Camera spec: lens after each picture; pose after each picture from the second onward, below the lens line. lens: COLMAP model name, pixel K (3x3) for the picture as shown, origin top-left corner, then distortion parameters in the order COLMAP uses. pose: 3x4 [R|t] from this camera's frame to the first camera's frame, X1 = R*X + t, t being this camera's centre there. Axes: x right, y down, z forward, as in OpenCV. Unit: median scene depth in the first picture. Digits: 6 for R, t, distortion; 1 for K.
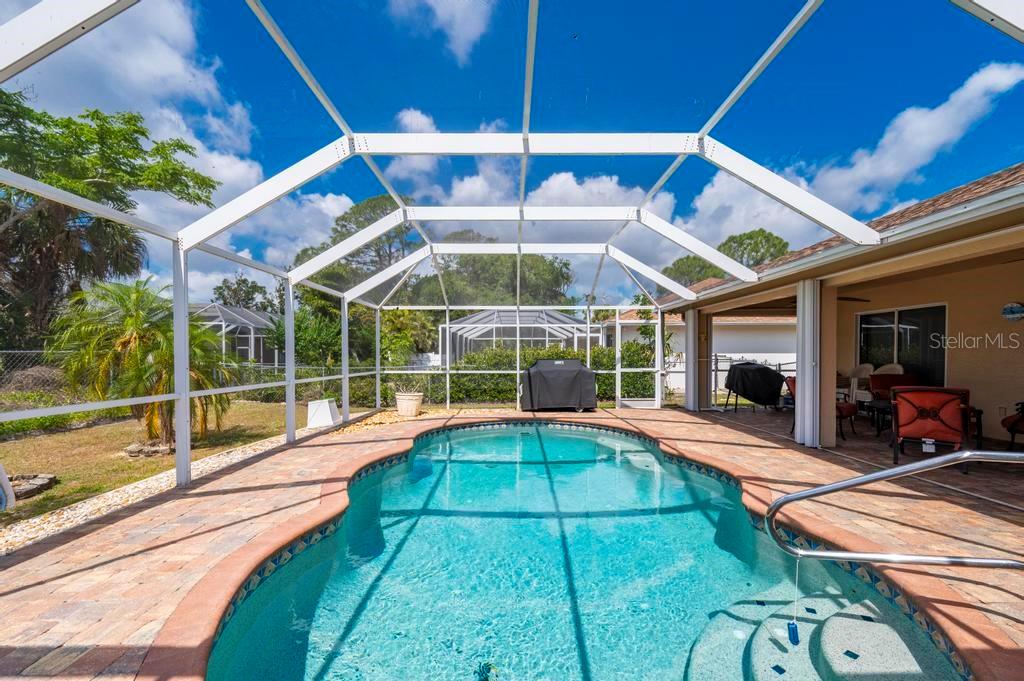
lens RADIAL K [[422.3, 0, 508.6], [0, 422.3, 358.8], [0, 0, 1]] dist [0.000236, -0.000338]
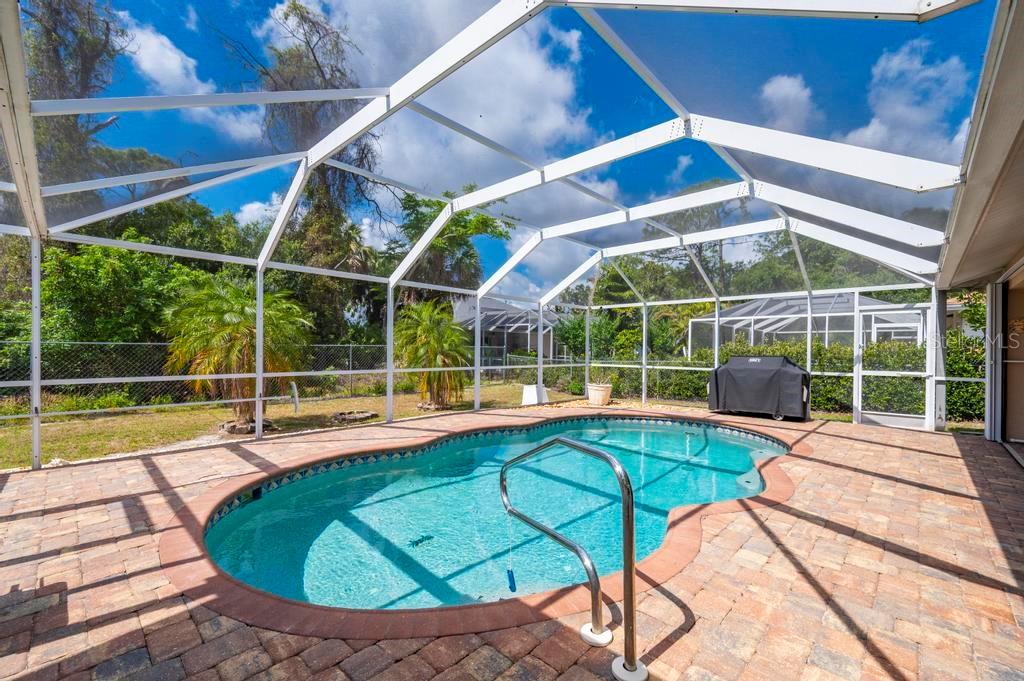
lens RADIAL K [[430.0, 0, 510.5], [0, 430.0, 350.1], [0, 0, 1]] dist [0.001563, -0.000011]
pose [[0.727771, 0.010002, -0.685748, 0.368024], [-0.016401, 0.999862, -0.002823, -0.001092], [0.685624, 0.013301, 0.727834, 0.018356]]
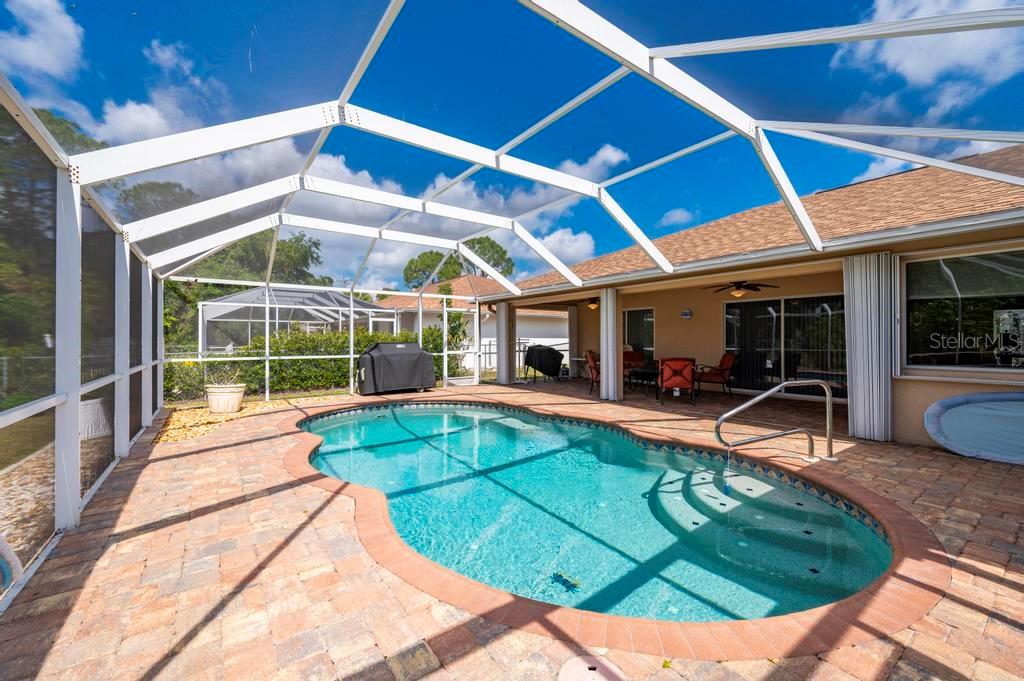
lens RADIAL K [[408.4, 0, 511.3], [0, 408.4, 343.5], [0, 0, 1]] dist [-0.001924, -0.000159]
pose [[0.808401, -0.004761, 0.588613, -0.258124], [0.004934, 0.999987, 0.001313, 0.002372], [-0.588611, 0.001843, 0.808414, 0.026897]]
